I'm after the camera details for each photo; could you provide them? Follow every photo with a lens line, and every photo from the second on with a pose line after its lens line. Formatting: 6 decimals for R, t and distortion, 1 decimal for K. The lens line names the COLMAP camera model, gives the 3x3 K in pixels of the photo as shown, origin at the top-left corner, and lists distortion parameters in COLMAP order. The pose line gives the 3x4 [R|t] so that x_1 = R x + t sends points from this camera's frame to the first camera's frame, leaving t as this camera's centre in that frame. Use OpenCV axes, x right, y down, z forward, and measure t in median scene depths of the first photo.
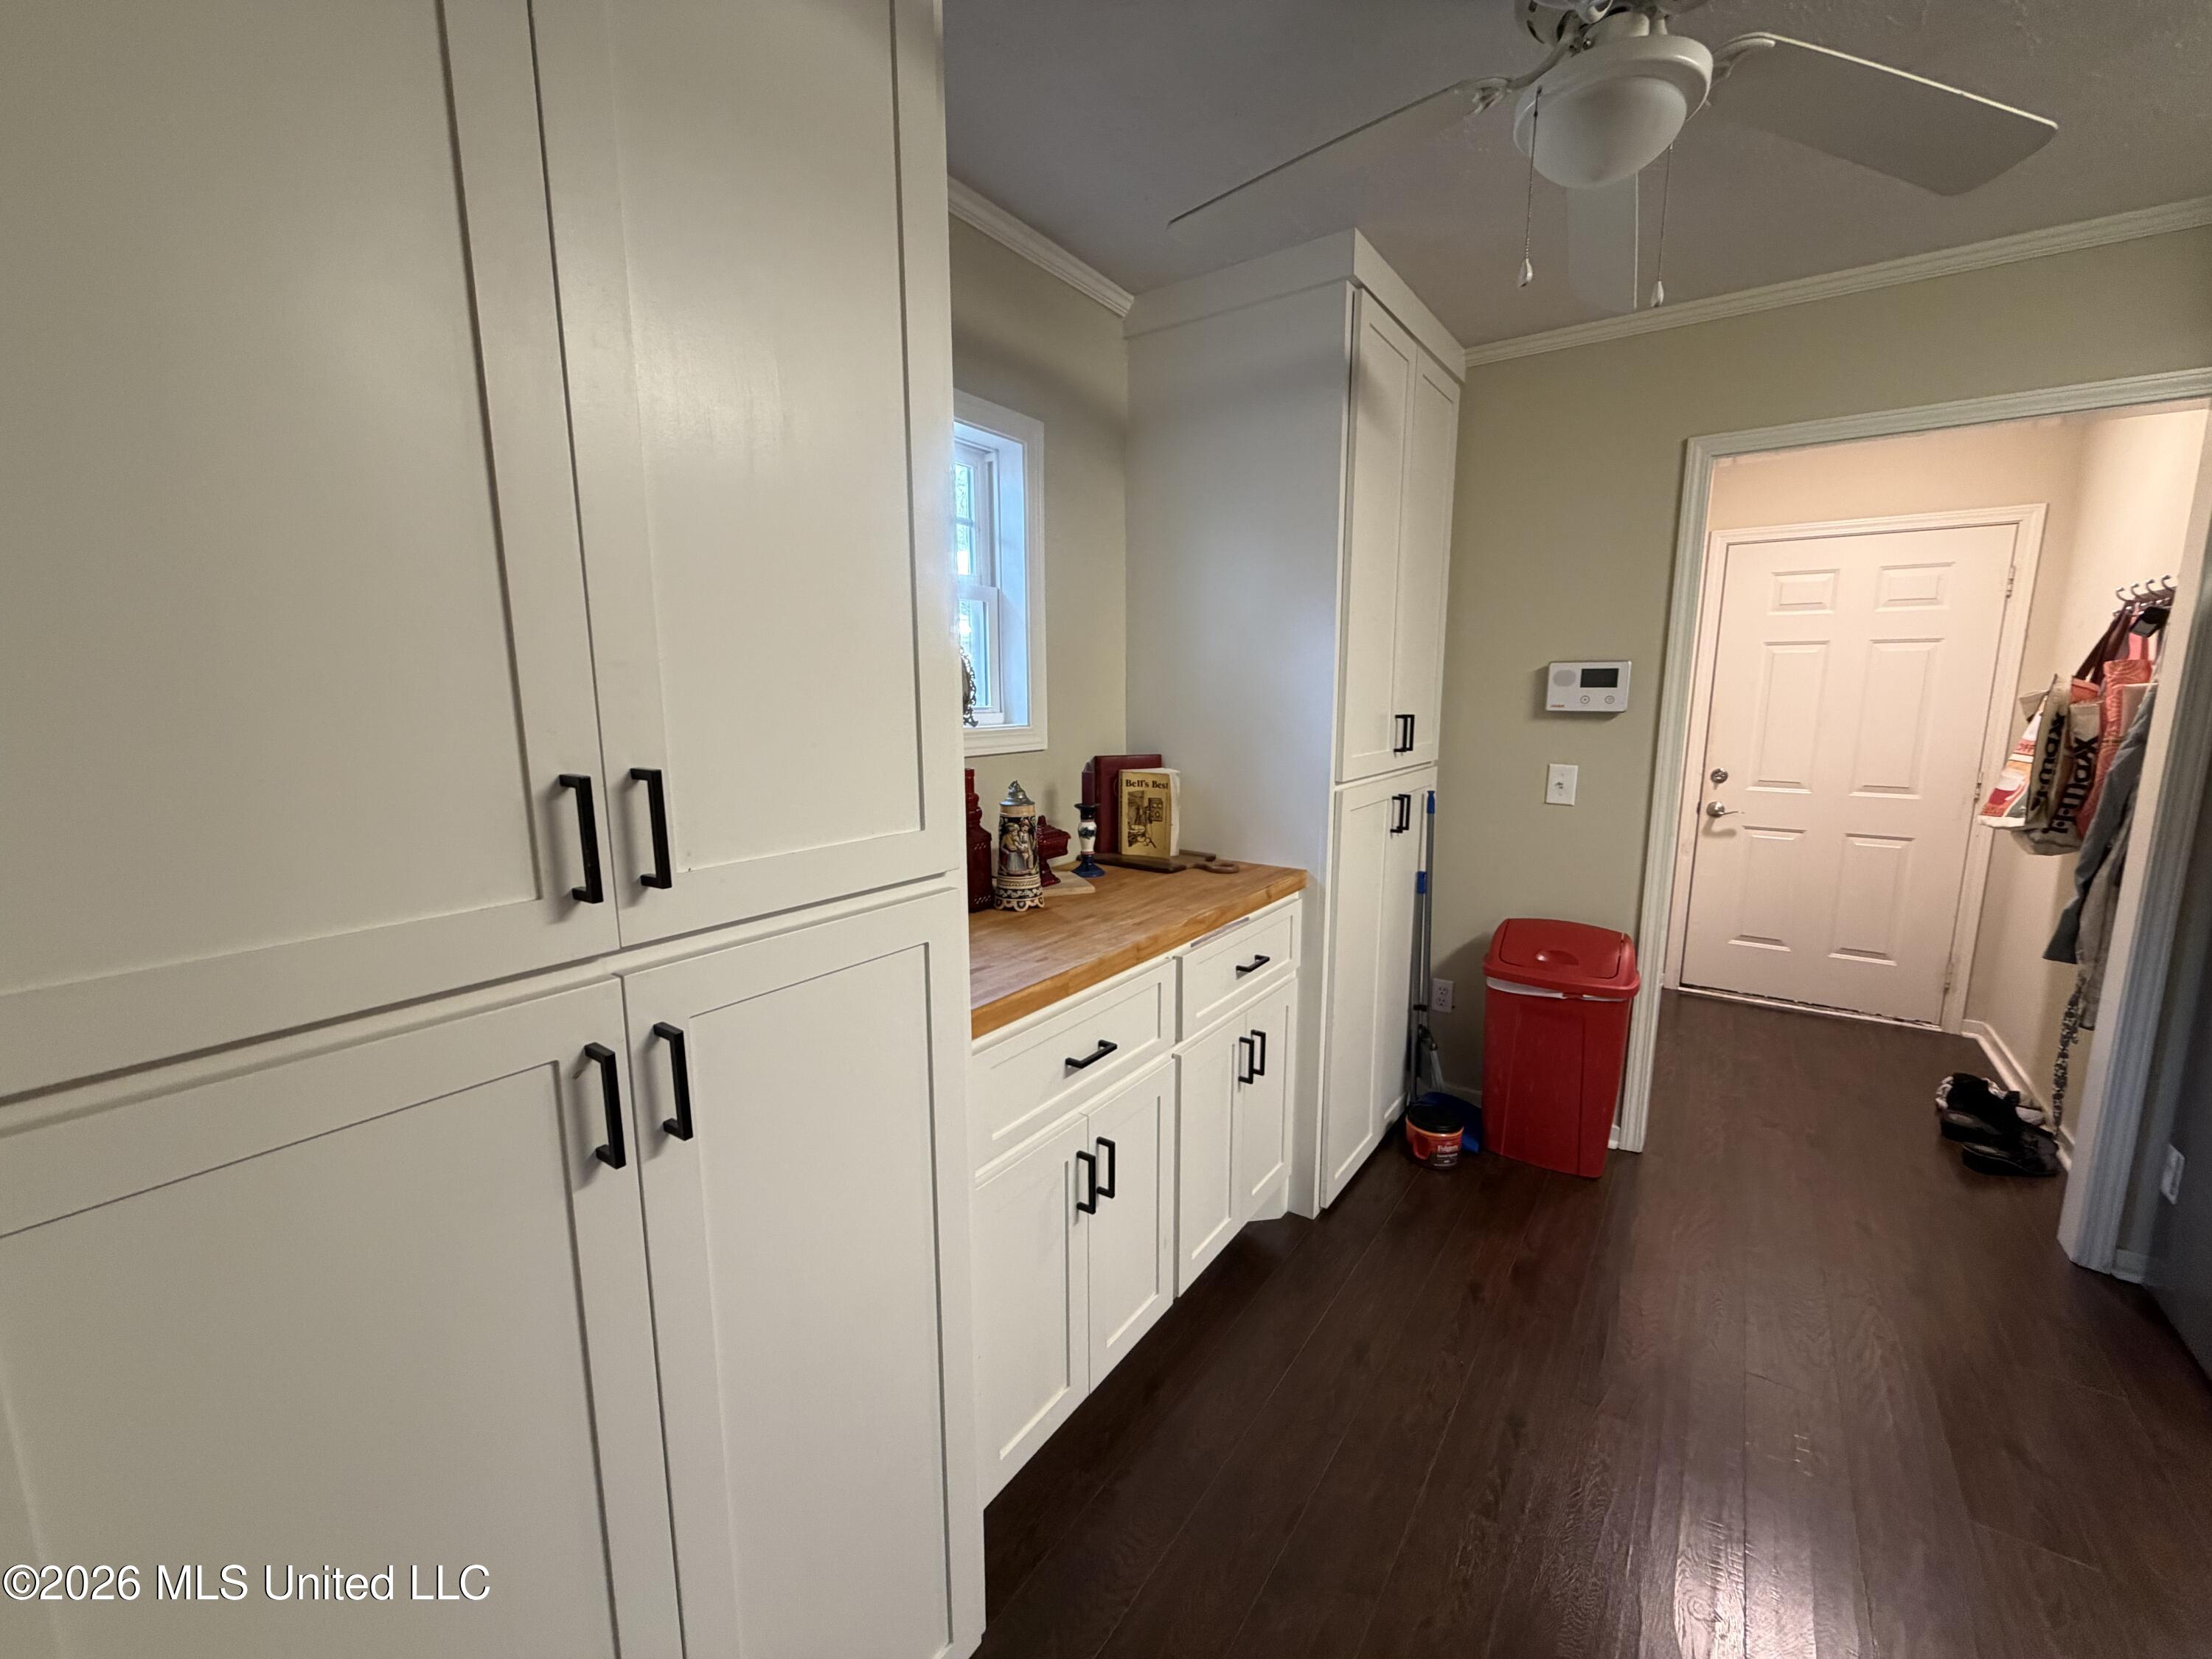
lens RADIAL K [[880.7, 0, 1099.6], [0, 880.7, 828.8], [0, 0, 1]] dist [-0.001092, -0.000125]
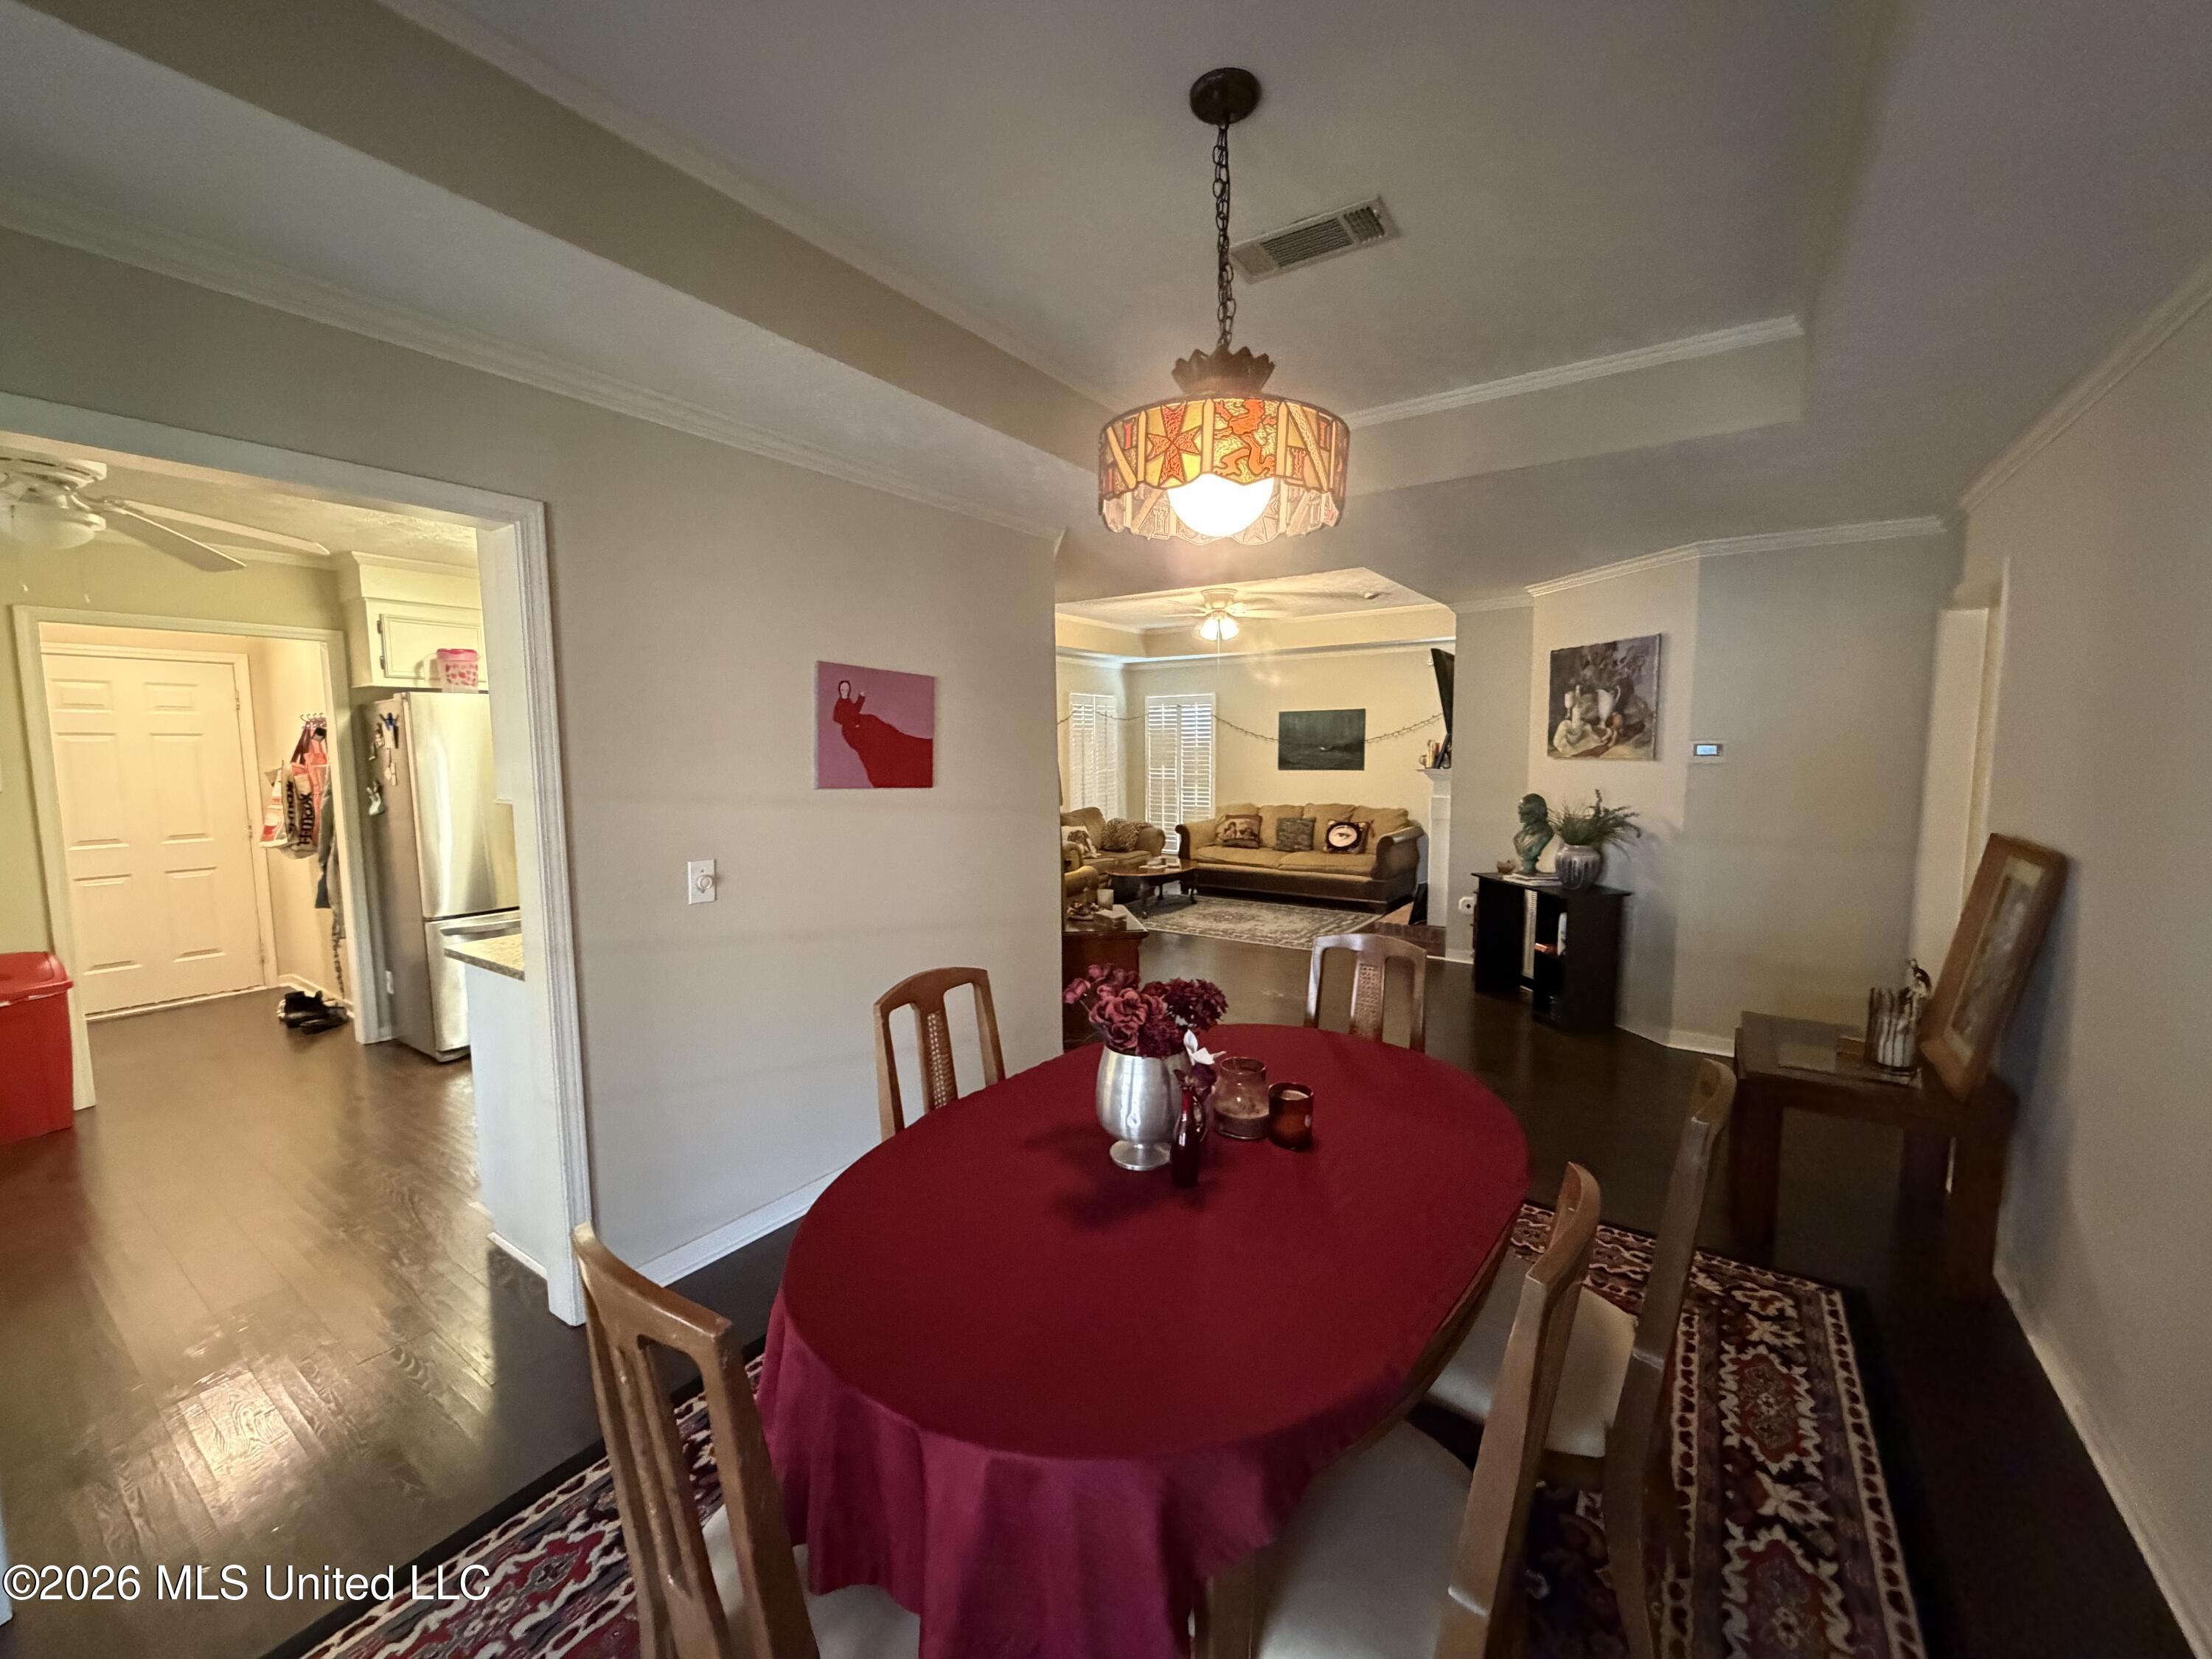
lens RADIAL K [[880.7, 0, 1098.7], [0, 880.7, 831.7], [0, 0, 1]] dist [-0.001092, -0.000125]
pose [[-0.010620, -0.095497, 0.995373, -0.803623], [0.163212, 0.981914, 0.095947, 0.076385], [-0.986534, 0.163476, 0.005158, -0.693540]]
